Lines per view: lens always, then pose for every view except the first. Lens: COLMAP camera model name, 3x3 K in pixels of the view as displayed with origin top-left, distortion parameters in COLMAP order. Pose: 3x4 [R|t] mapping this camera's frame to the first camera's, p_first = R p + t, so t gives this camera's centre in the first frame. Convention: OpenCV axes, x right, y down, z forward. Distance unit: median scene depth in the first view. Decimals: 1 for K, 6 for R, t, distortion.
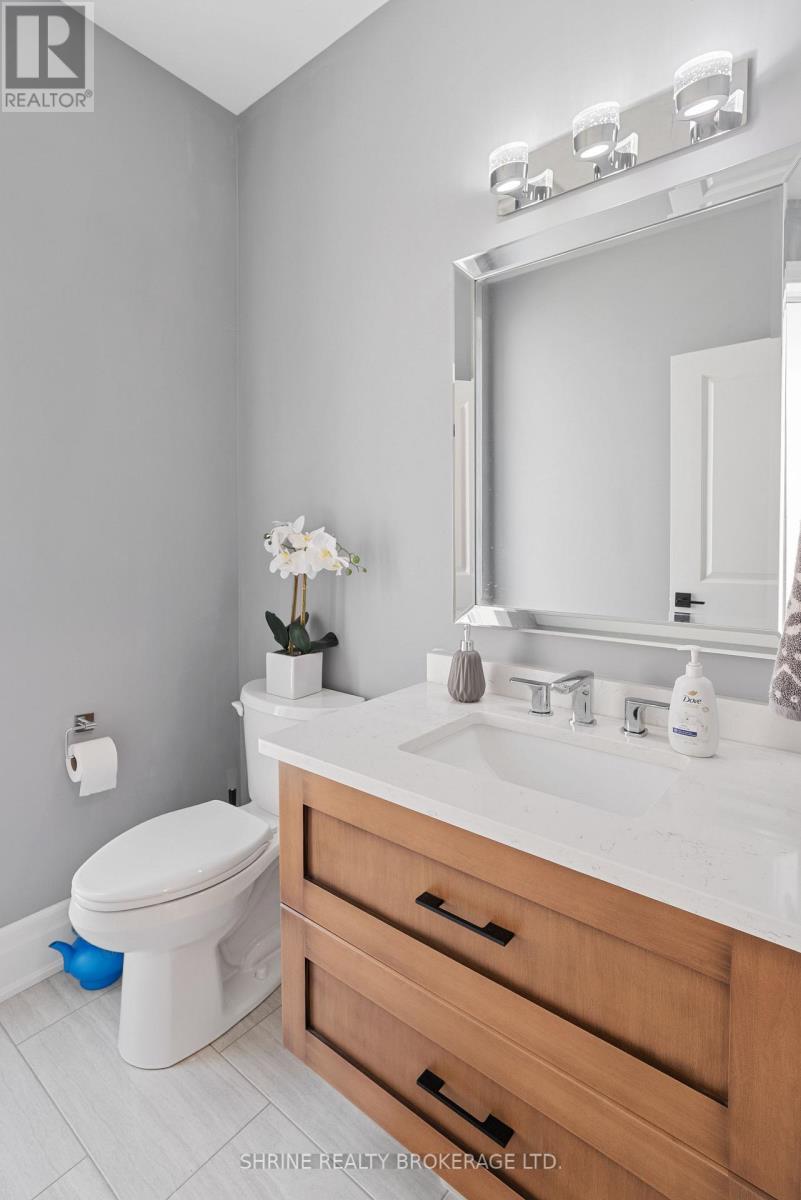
lens RADIAL K [[585.3, 0, 402.5], [0, 585.3, 551.7], [0, 0, 1]] dist [-0.012502, 0.002523]
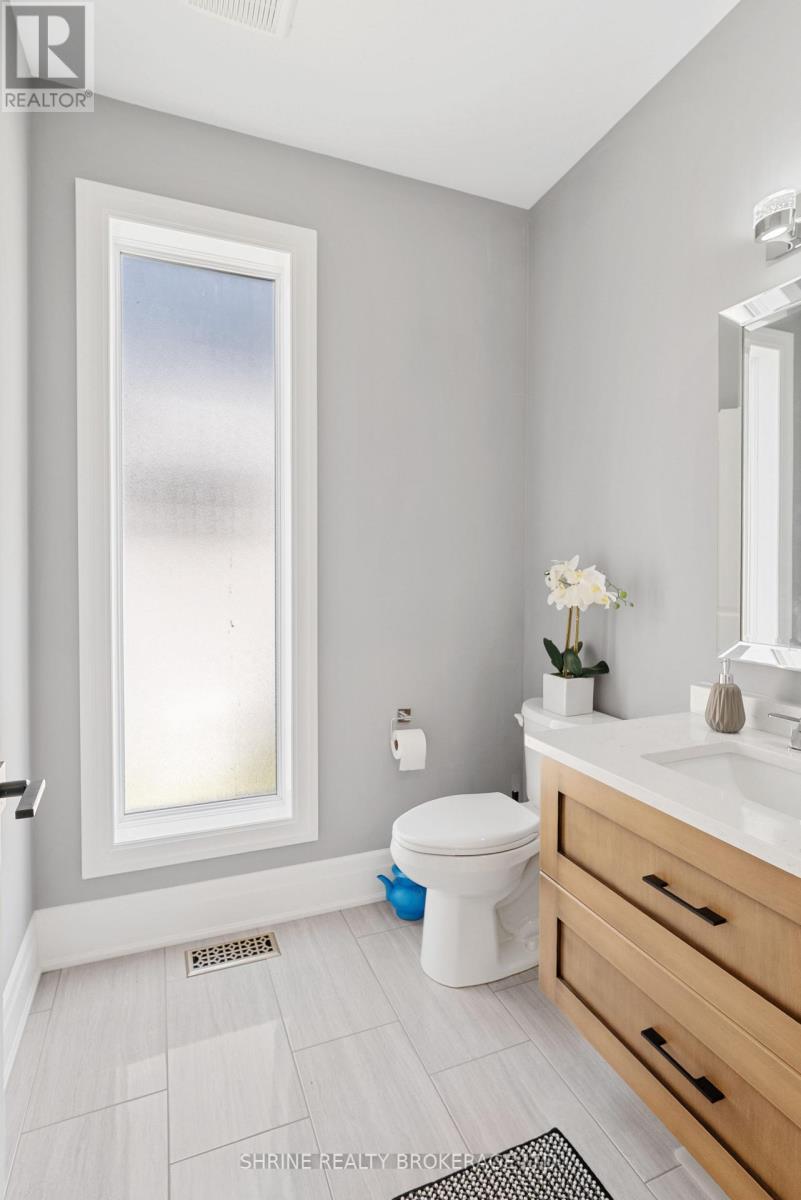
lens RADIAL K [[588.9, 0, 400.7], [0, 588.9, 582.4], [0, 0, 1]] dist [-0.016459, 0.007866]
pose [[0.871877, 0.012939, -0.489555, 0.095932], [-0.018037, 0.999821, -0.005698, 0.003945], [0.489394, 0.013798, 0.871954, -0.169061]]
